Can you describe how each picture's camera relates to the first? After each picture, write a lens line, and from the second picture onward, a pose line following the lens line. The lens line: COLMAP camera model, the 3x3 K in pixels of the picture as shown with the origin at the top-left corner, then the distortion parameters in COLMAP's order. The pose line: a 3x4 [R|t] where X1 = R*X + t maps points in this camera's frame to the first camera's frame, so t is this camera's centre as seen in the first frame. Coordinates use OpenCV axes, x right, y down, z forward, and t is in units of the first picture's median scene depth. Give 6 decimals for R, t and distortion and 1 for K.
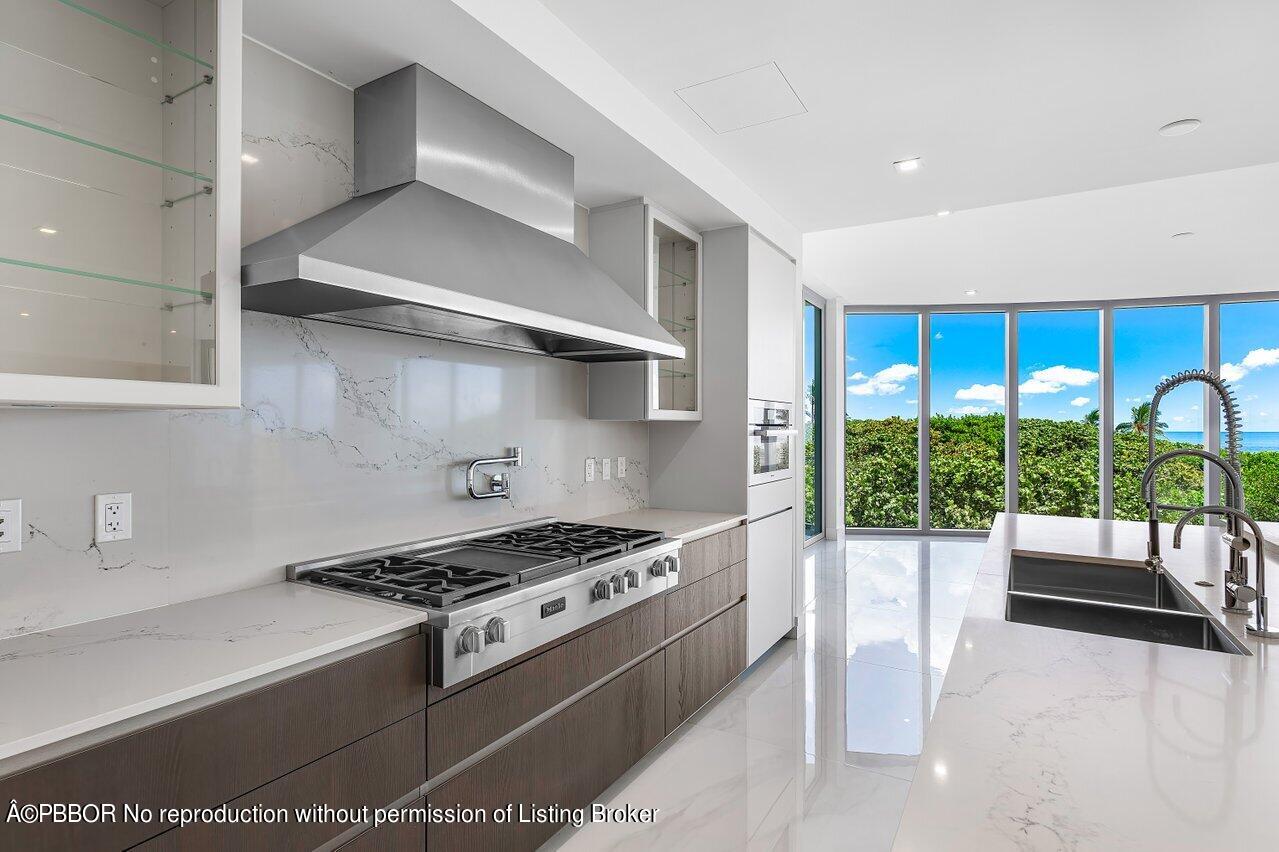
lens RADIAL K [[643.0, 0, 644.5], [0, 643.0, 427.9], [0, 0, 1]] dist [0.015492, 0.000545]
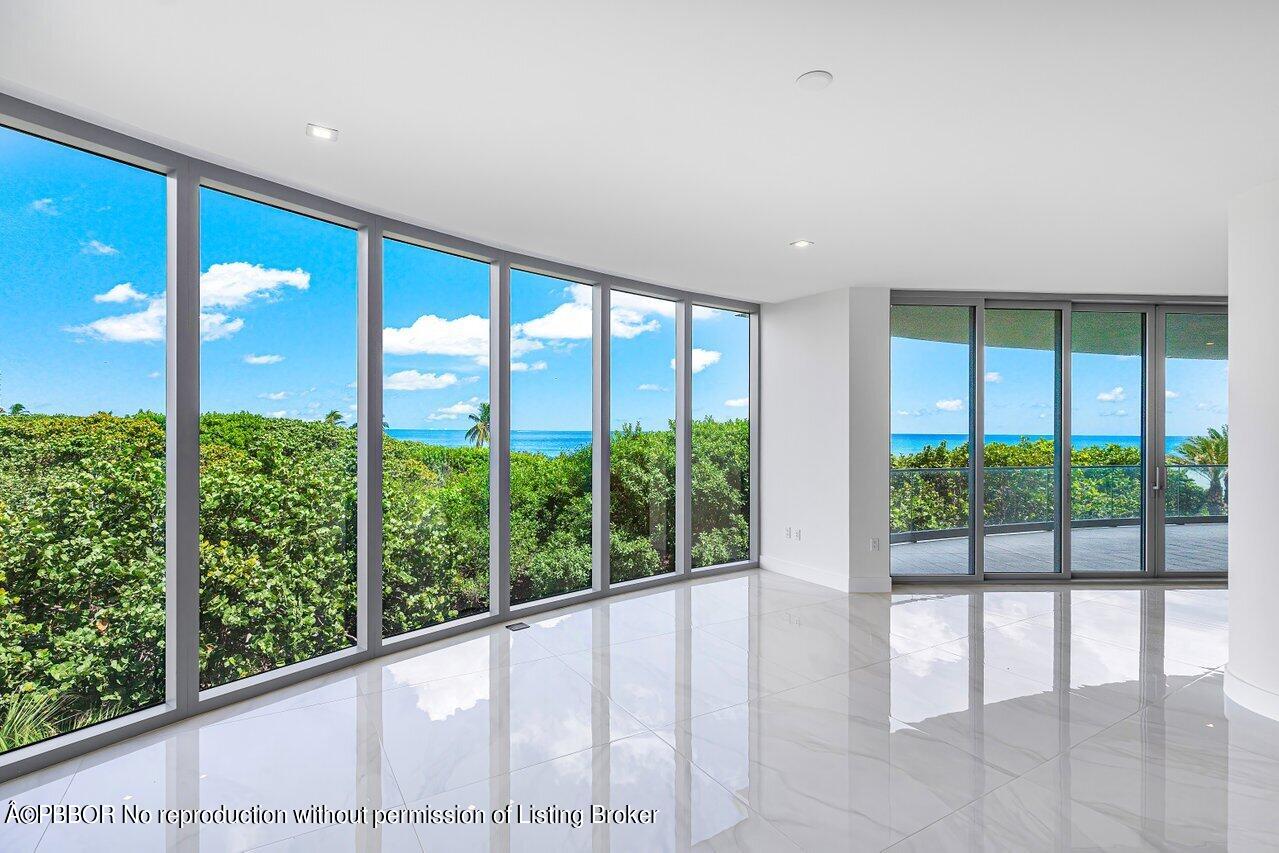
lens RADIAL K [[643.0, 0, 644.5], [0, 643.0, 428.4], [0, 0, 1]] dist [0.015492, 0.000545]
pose [[0.483690, 0.000070, 0.875239, 0.088431], [-0.003409, 0.999993, 0.001804, -0.007096], [-0.875233, -0.003857, 0.483687, 0.225574]]
